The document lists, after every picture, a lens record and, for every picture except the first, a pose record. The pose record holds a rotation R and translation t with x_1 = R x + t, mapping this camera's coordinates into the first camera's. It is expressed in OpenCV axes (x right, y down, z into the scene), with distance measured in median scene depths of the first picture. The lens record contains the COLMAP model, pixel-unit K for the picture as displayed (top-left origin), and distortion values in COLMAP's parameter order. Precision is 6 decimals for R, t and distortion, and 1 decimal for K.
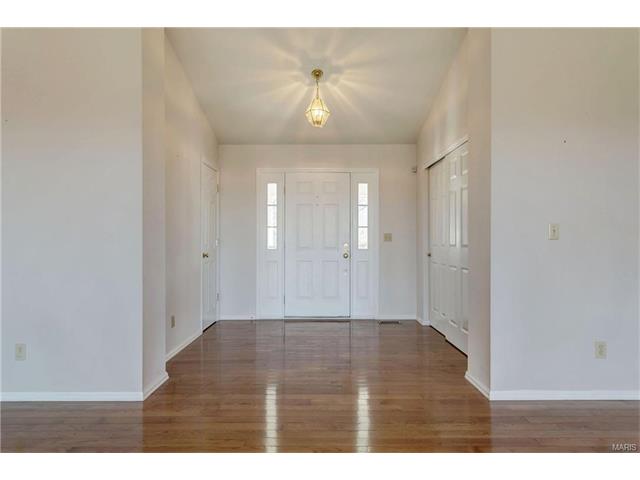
lens RADIAL K [[368.1, 0, 317.7], [0, 368.1, 243.5], [0, 0, 1]] dist [0.006585, 0.000325]
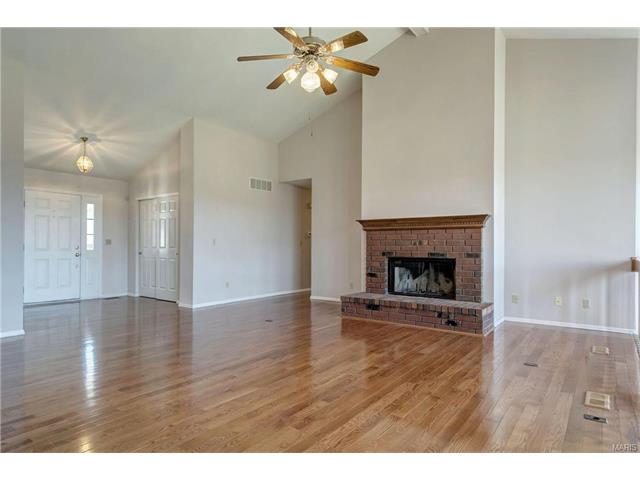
lens RADIAL K [[389.2, 0, 320.3], [0, 389.2, 241.6], [0, 0, 1]] dist [-0.005364, -0.000879]
pose [[0.606089, 0.014389, 0.795267, -0.536707], [-0.000656, 0.999845, -0.017591, 0.009216], [-0.795397, 0.010140, 0.606004, -0.624285]]
